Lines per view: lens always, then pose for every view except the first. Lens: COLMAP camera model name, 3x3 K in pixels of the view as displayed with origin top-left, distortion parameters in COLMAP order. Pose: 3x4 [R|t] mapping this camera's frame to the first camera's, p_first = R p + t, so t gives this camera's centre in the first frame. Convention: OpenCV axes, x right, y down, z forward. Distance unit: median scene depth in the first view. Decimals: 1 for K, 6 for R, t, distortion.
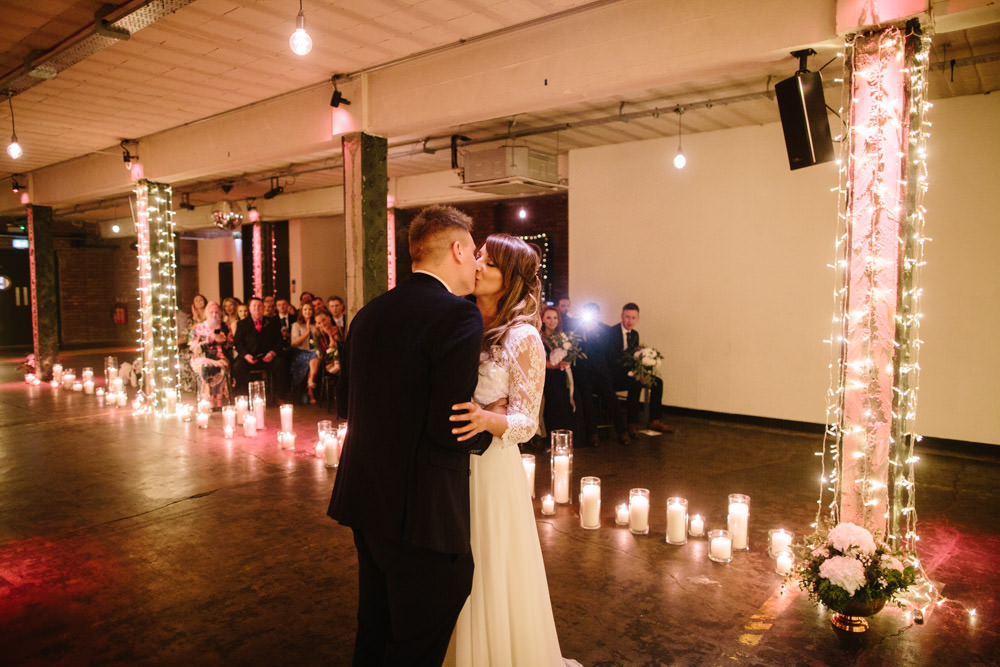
lens RADIAL K [[681.4, 0, 505.0], [0, 681.4, 329.8], [0, 0, 1]] dist [-0.056202, 0.051353]
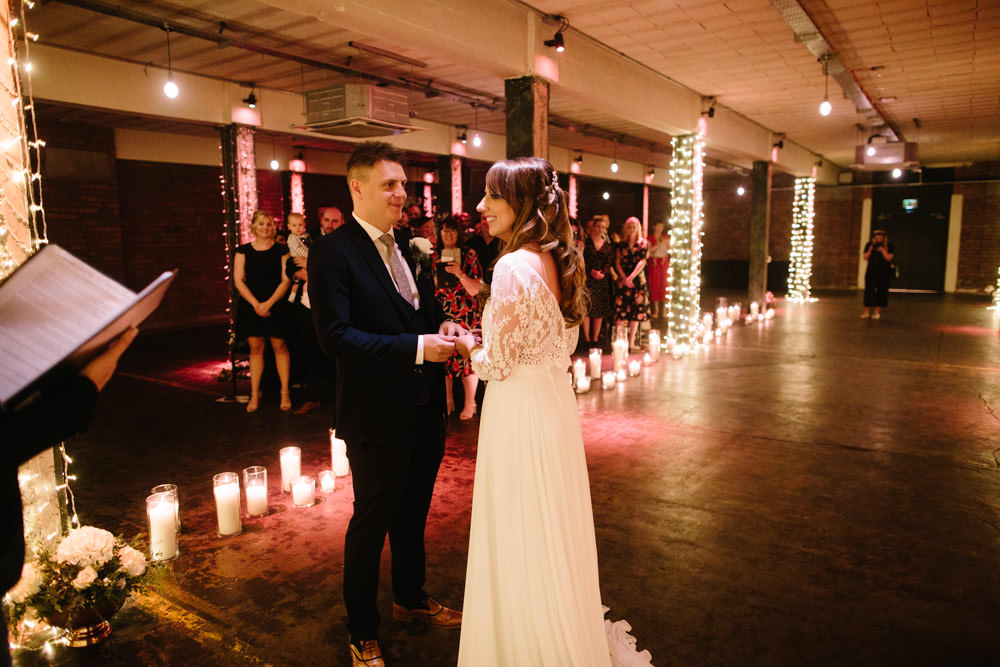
lens RADIAL K [[681.4, 0, 505.0], [0, 681.4, 329.8], [0, 0, 1]] dist [-0.056202, 0.051353]
pose [[0.073848, 0.140256, -0.987357, 0.542484], [-0.063919, 0.988691, 0.135665, -0.024205], [0.995219, 0.053092, 0.081978, 0.522432]]
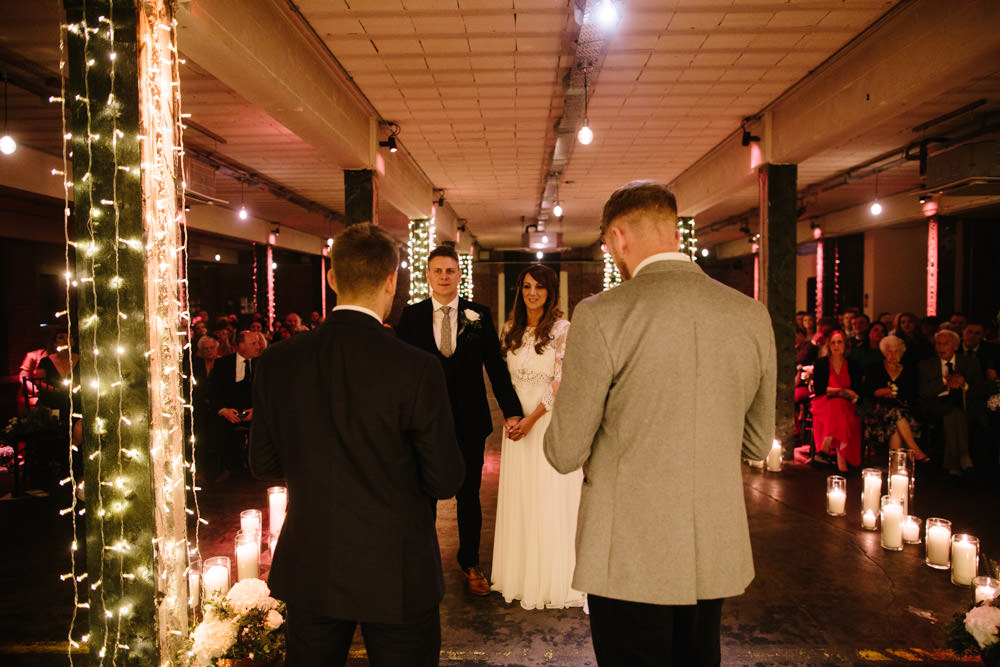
lens RADIAL K [[681.4, 0, 505.0], [0, 681.4, 329.8], [0, 0, 1]] dist [-0.056202, 0.051353]
pose [[0.600830, 0.032243, -0.798726, 0.602641], [-0.050020, 0.998745, 0.002691, 0.007277], [0.797810, 0.038335, 0.601689, -0.026152]]
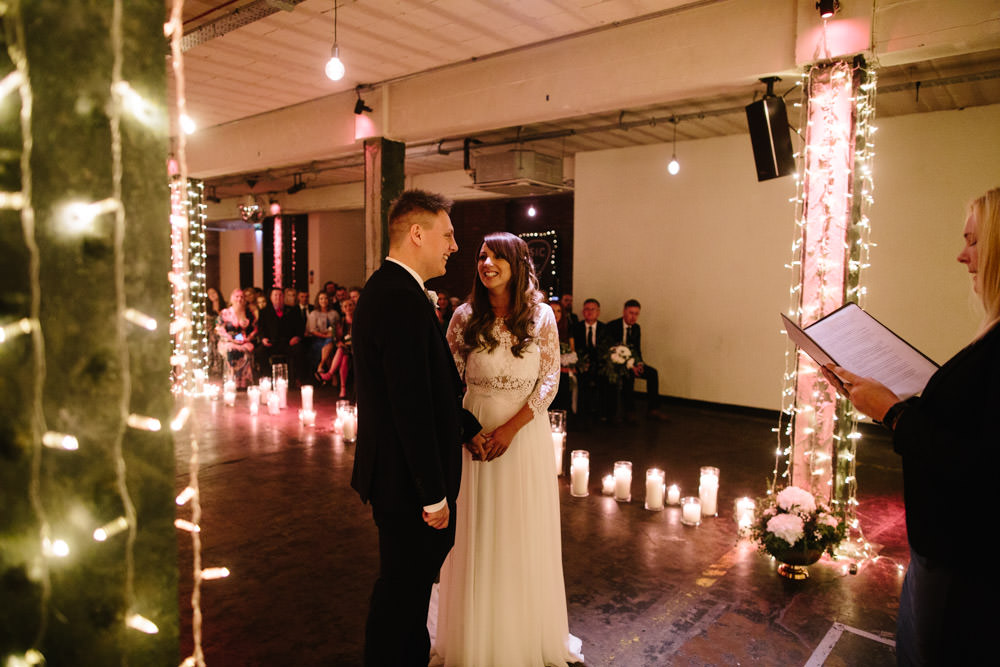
lens RADIAL K [[681.4, 0, 505.0], [0, 681.4, 329.8], [0, 0, 1]] dist [-0.056202, 0.051353]
pose [[0.999640, 0.019877, -0.018045, 0.019574], [-0.019754, 0.999780, 0.007001, 0.012889], [0.018180, -0.006642, 0.999813, -0.137295]]
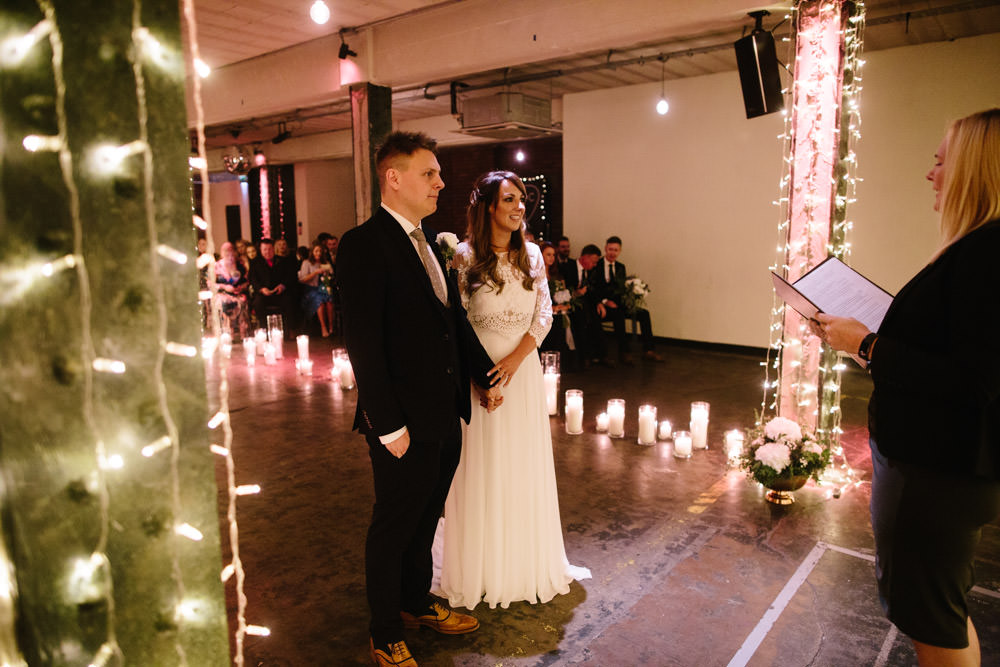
lens RADIAL K [[681.4, 0, 505.0], [0, 681.4, 329.8], [0, 0, 1]] dist [-0.056202, 0.051353]
pose [[0.999978, -0.005087, -0.004188, 0.015053], [0.005419, 0.996496, 0.083462, 0.020117], [0.003749, -0.083483, 0.996502, -0.156266]]
